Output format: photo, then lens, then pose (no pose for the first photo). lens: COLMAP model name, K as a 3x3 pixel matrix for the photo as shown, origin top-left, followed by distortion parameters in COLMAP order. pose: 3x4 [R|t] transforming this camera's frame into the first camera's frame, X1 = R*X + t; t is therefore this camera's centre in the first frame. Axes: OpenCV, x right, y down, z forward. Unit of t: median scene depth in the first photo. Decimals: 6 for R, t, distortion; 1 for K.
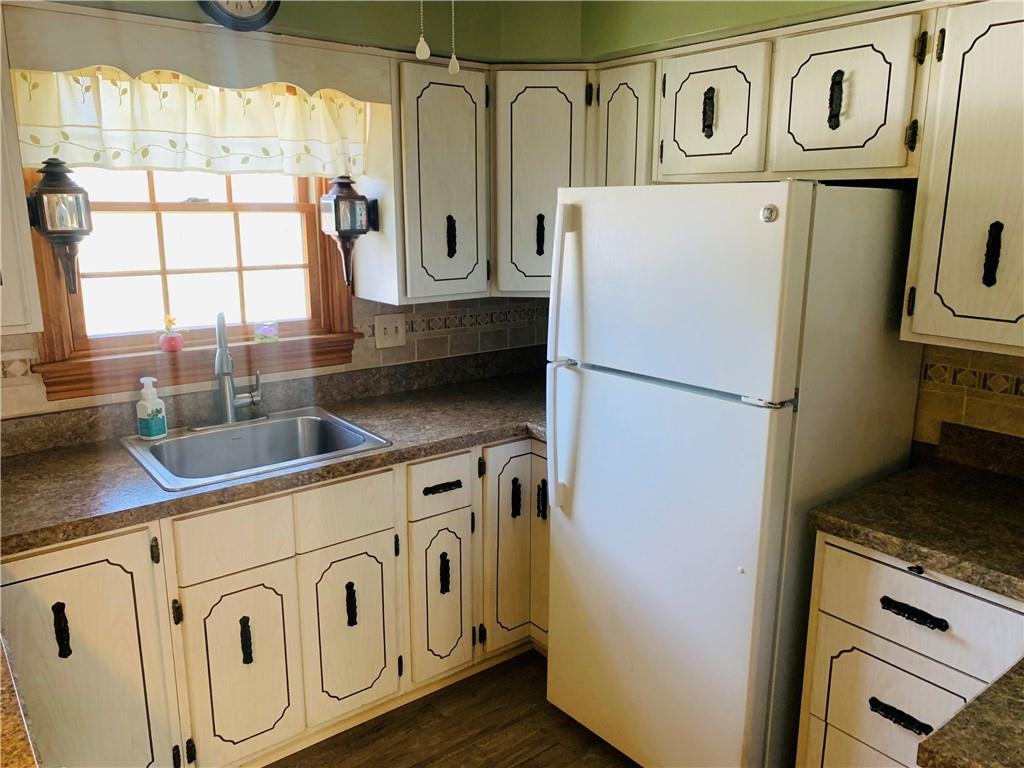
lens RADIAL K [[779.0, 0, 512.0], [0, 779.0, 384.0], [0, 0, 1]] dist [0.049409, -0.047425]
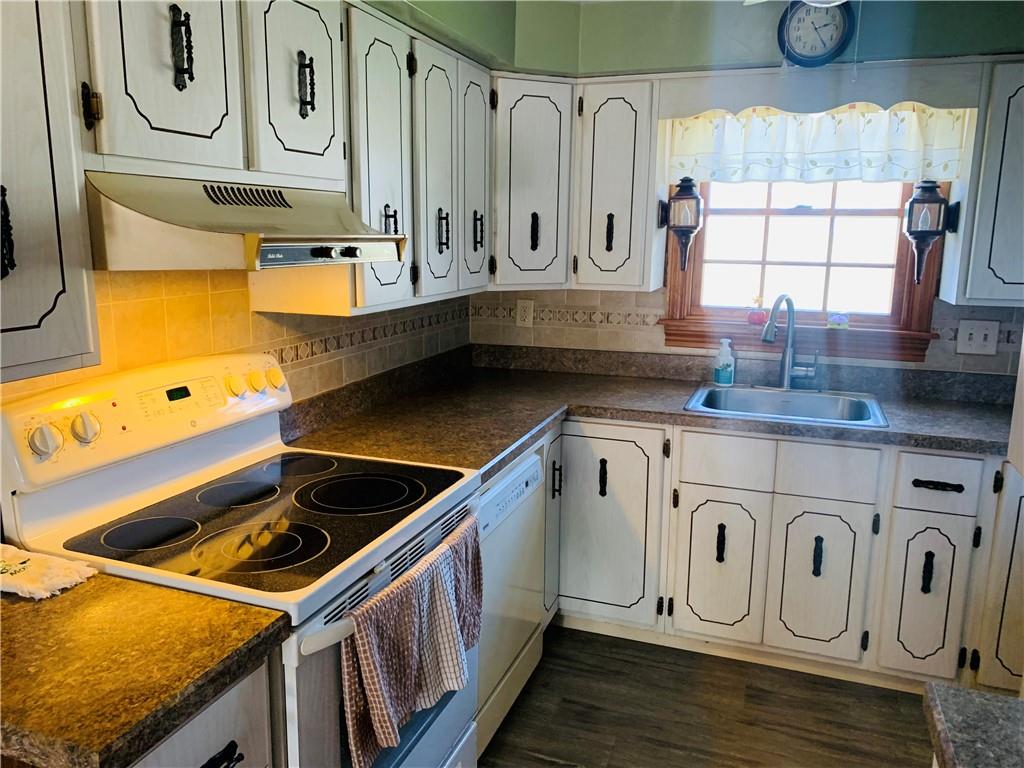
lens RADIAL K [[779.0, 0, 512.0], [0, 779.0, 384.0], [0, 0, 1]] dist [0.049409, -0.047425]
pose [[0.542074, 0.169785, -0.823000, 0.418175], [-0.200358, 0.977245, 0.069639, 0.044093], [0.816096, 0.127145, 0.563757, -0.029518]]
